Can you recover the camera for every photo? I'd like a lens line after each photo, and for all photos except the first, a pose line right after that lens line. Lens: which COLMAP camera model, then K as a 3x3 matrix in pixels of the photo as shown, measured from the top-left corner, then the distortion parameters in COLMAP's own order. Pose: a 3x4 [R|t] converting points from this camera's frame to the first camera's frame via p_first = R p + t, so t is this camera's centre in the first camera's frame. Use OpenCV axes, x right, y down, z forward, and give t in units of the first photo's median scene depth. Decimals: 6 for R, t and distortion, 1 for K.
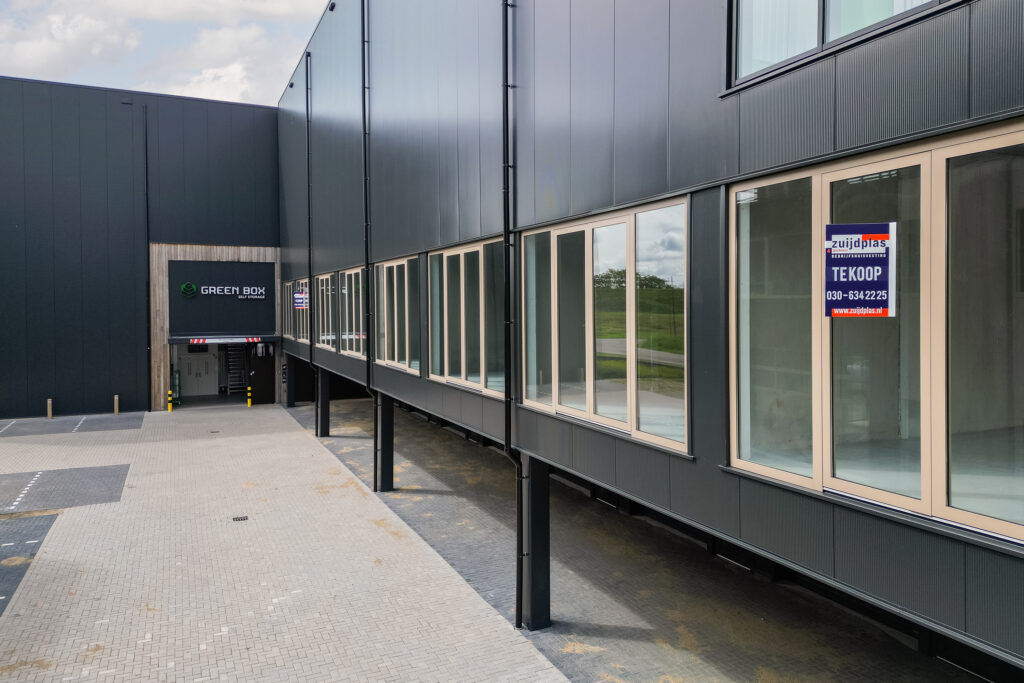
lens RADIAL K [[737.5, 0, 534.1], [0, 737.5, 312.5], [0, 0, 1]] dist [0.073023, -0.057130]
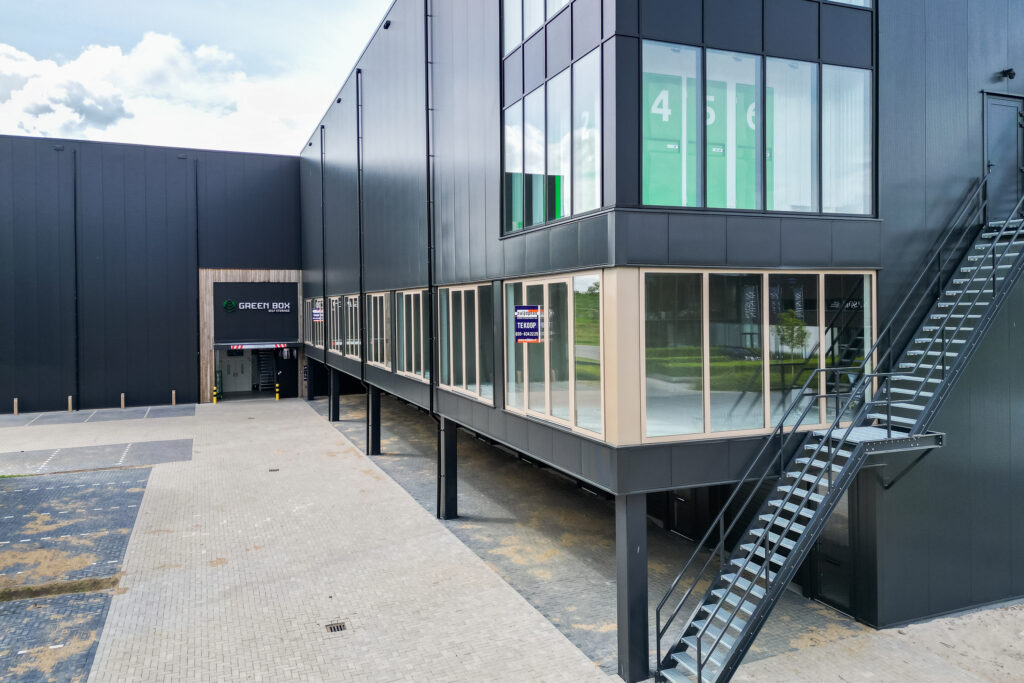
lens RADIAL K [[737.5, 0, 516.7], [0, 737.5, 311.2], [0, 0, 1]] dist [0.073023, -0.057130]
pose [[0.998796, -0.003765, -0.048913, 0.165785], [0.003498, 0.999979, -0.005535, -0.027498], [0.048933, 0.005357, 0.998788, -0.468760]]
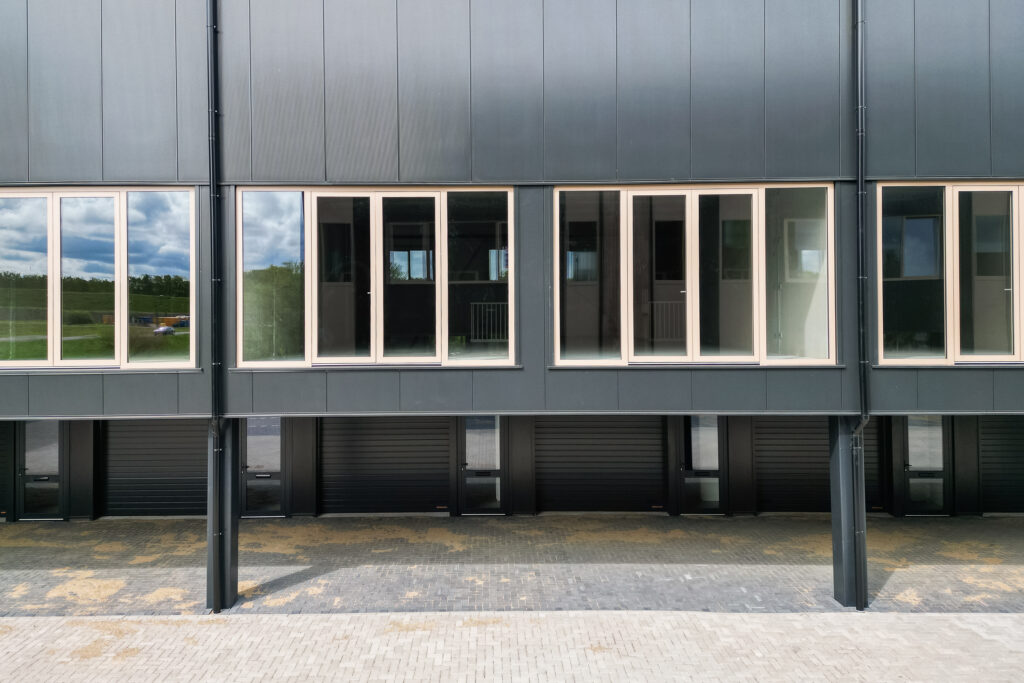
lens RADIAL K [[737.5, 0, 504.6], [0, 737.5, 294.2], [0, 0, 1]] dist [0.073023, -0.057130]
pose [[0.419588, 0.026627, 0.907324, -0.726200], [0.009351, 0.999390, -0.033653, 0.040087], [-0.907667, 0.022605, 0.419083, 0.684208]]
